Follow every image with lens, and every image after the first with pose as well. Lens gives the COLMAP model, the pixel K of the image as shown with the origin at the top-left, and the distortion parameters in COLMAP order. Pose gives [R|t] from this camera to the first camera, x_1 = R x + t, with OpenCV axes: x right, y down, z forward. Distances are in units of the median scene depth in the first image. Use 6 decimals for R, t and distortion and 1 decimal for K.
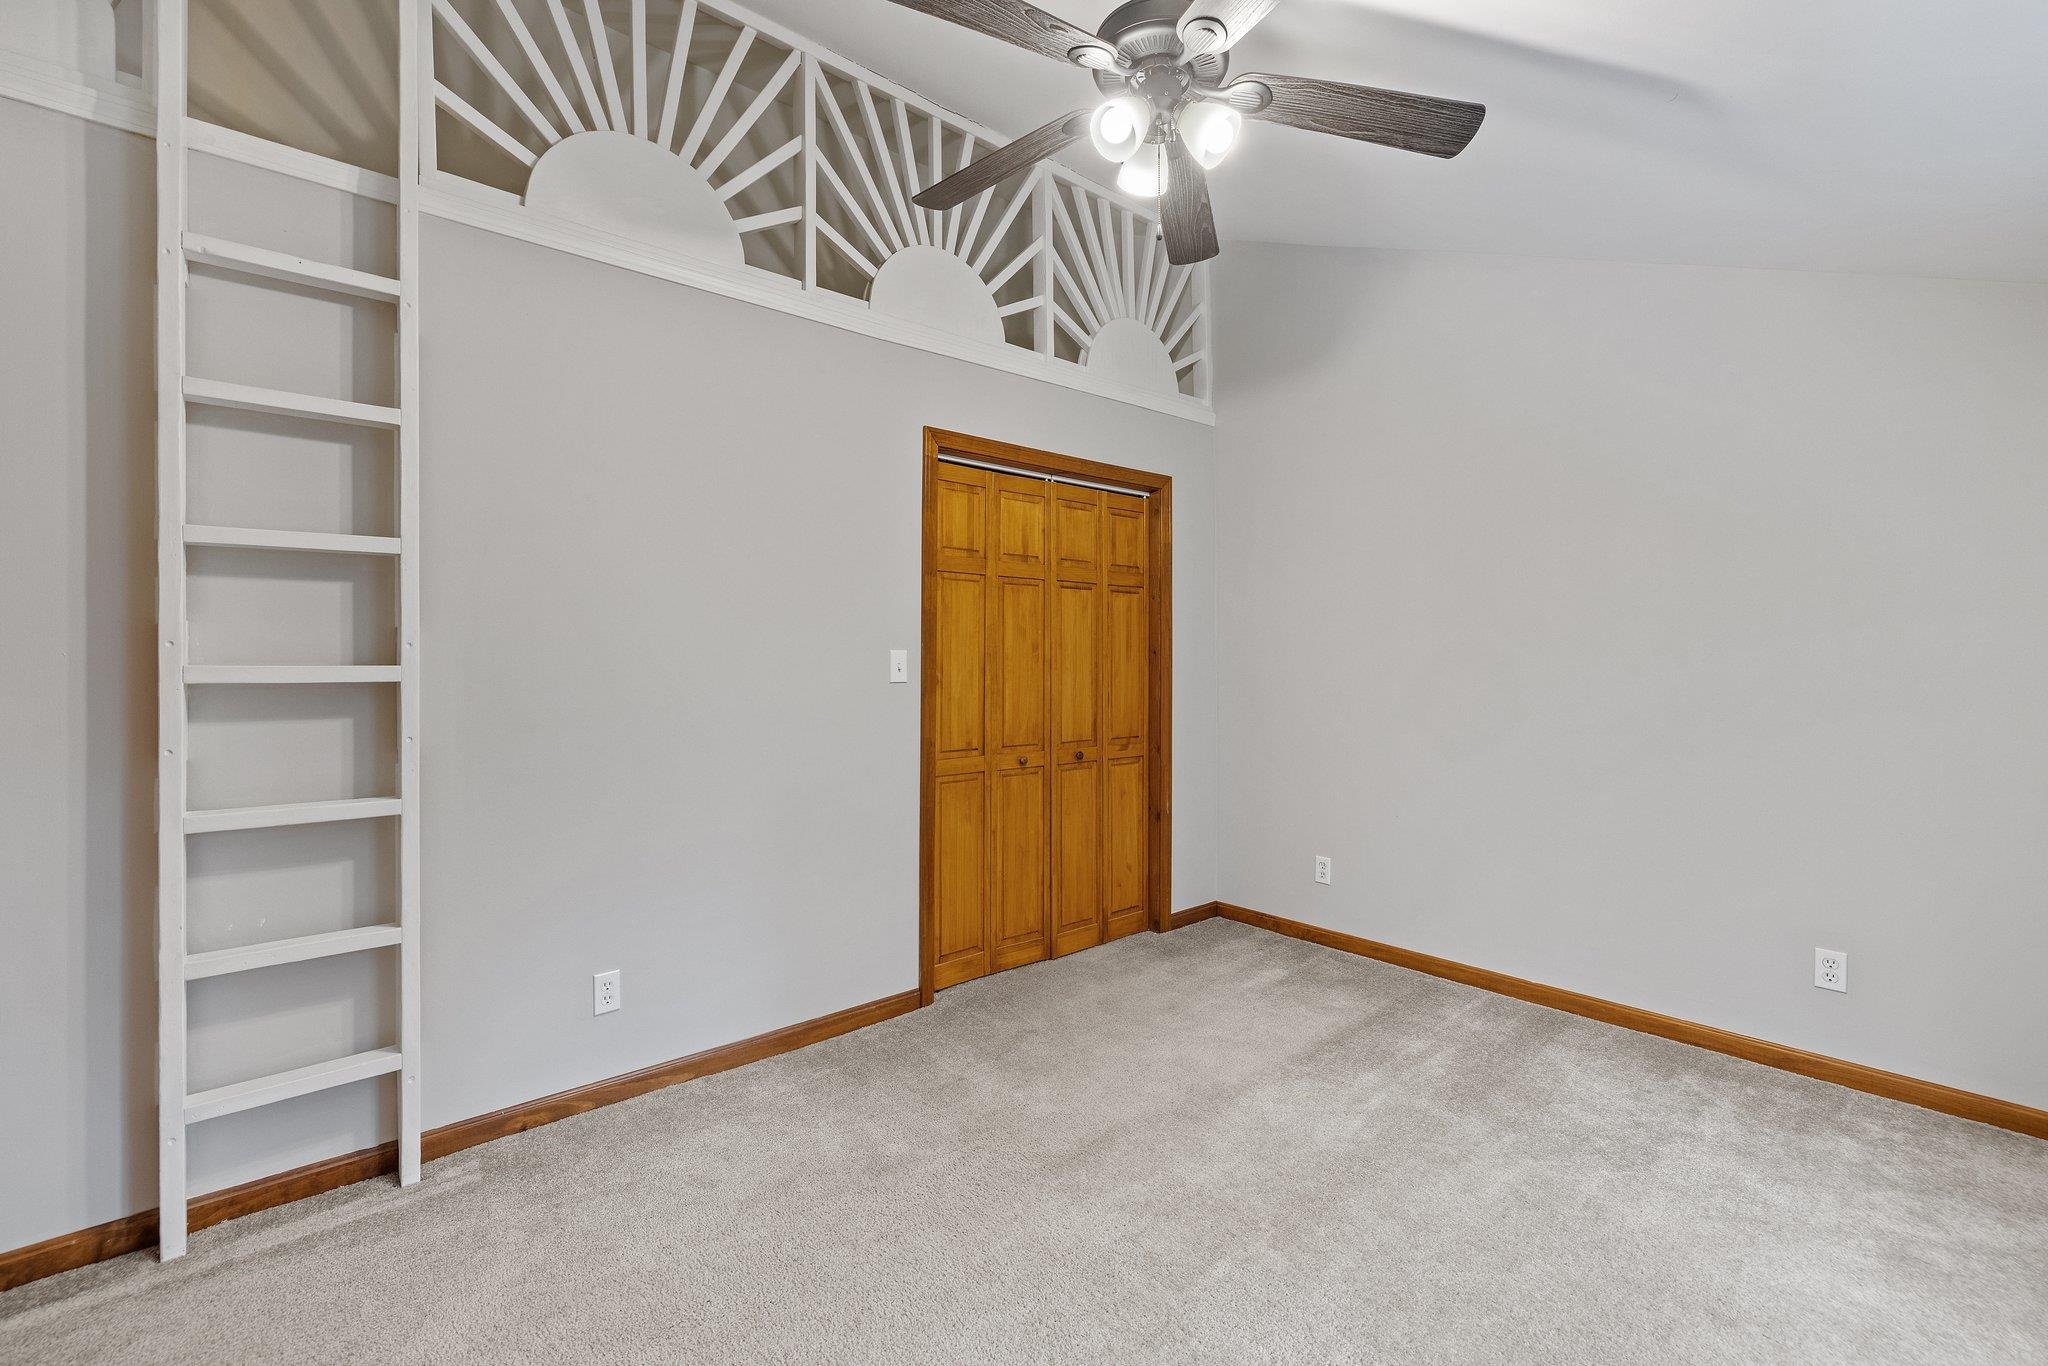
lens RADIAL K [[855.4, 0, 1012.1], [0, 855.4, 681.3], [0, 0, 1]] dist [-0.001764, 0.000515]
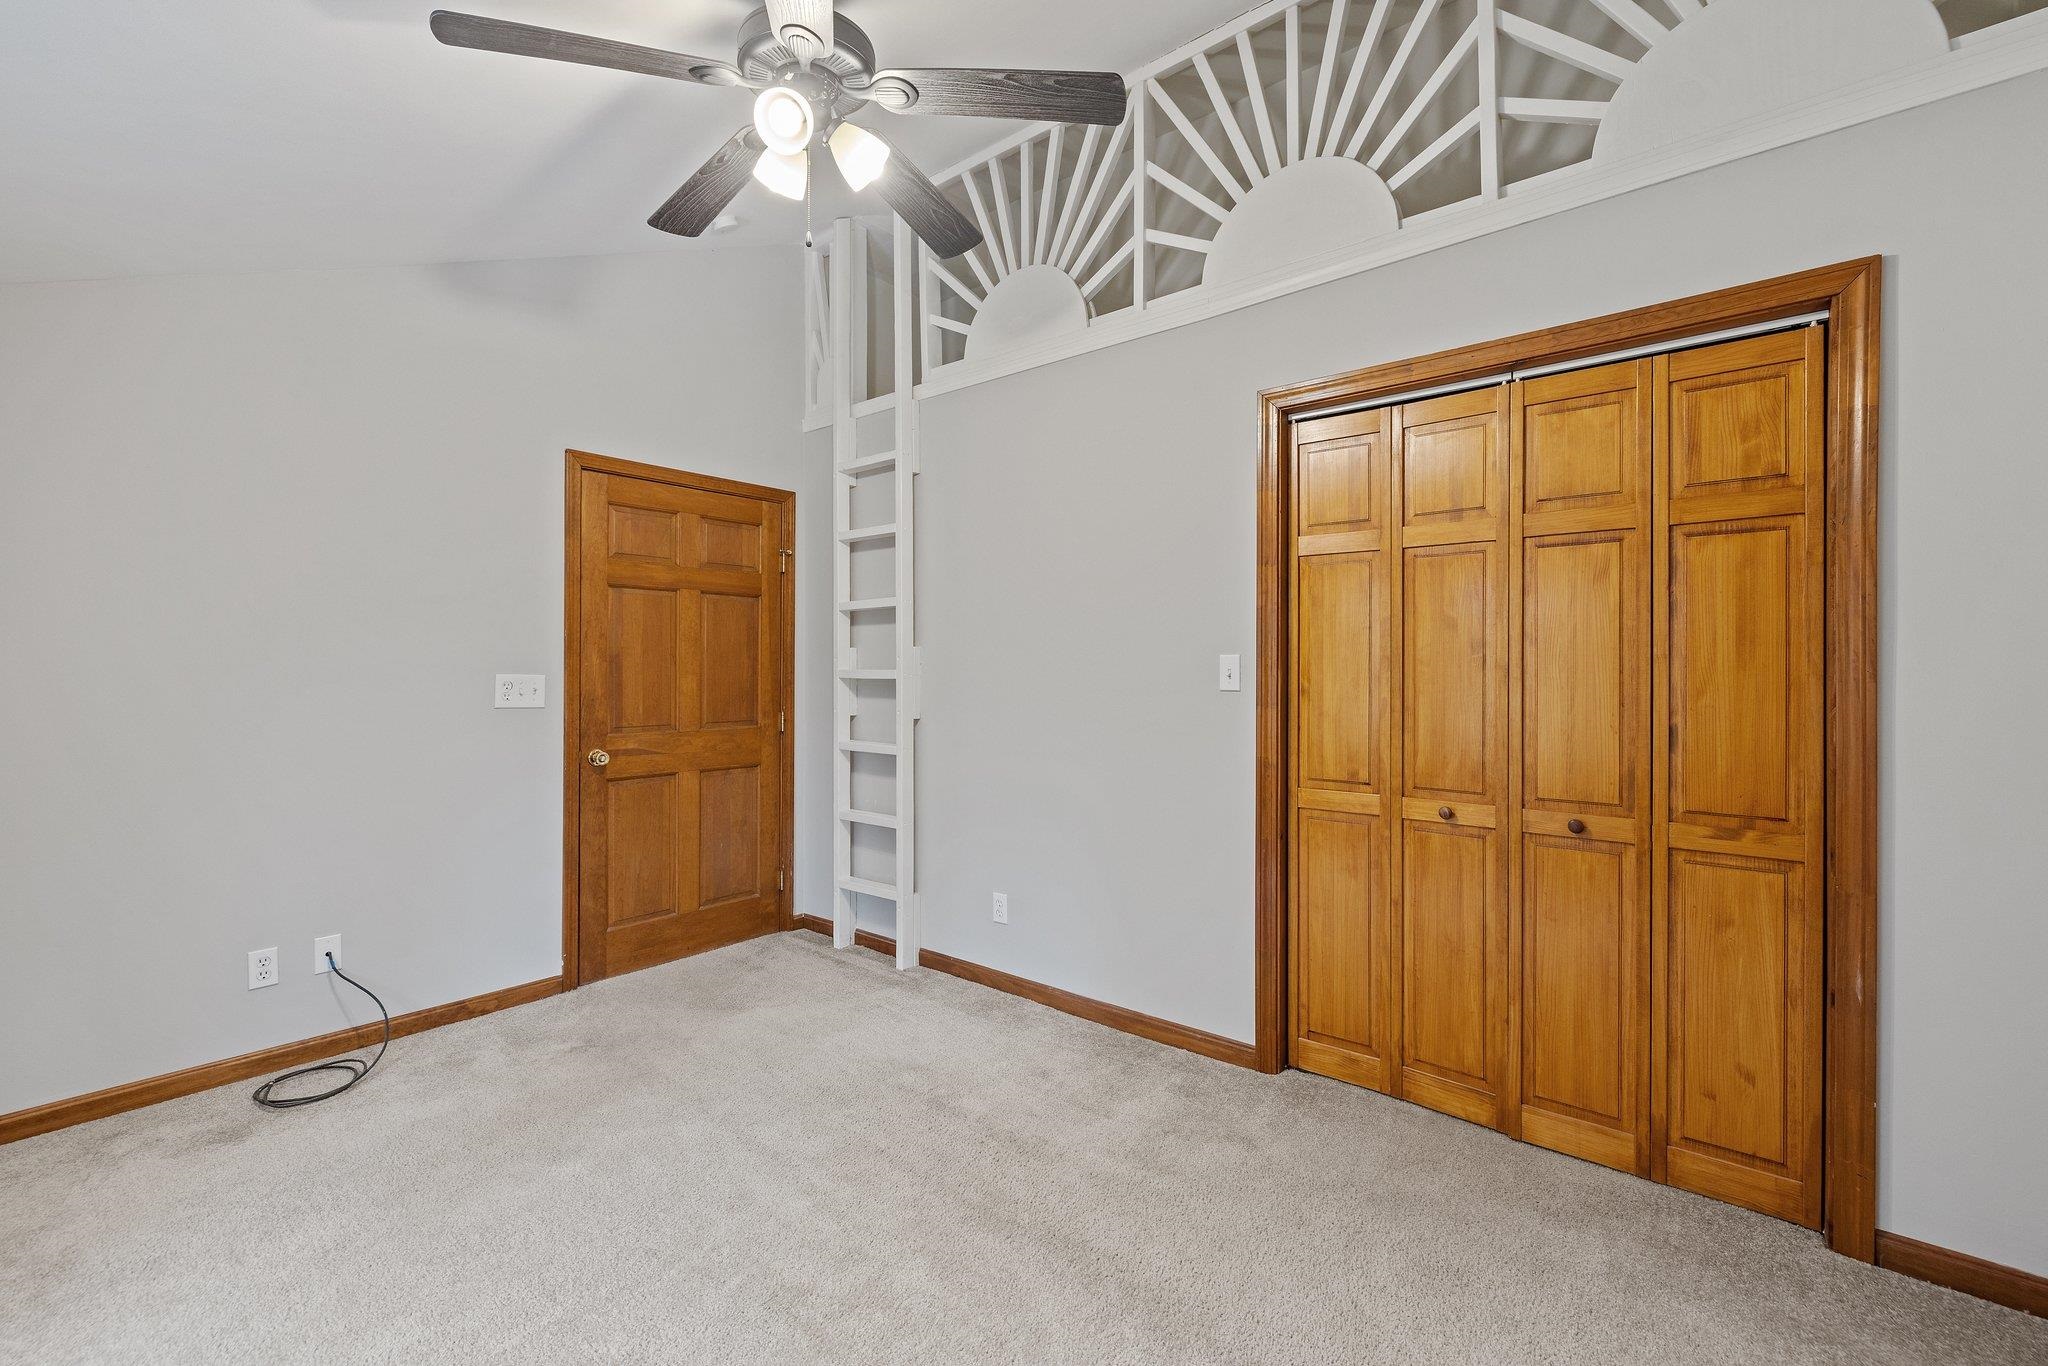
lens RADIAL K [[860.9, 0, 1017.3], [0, 860.9, 668.4], [0, 0, 1]] dist [-0.001397, 0.000198]
pose [[0.184630, 0.012292, -0.982731, 0.594446], [-0.011940, 0.999876, 0.010264, -0.023903], [0.982736, 0.009839, 0.184754, 0.514997]]
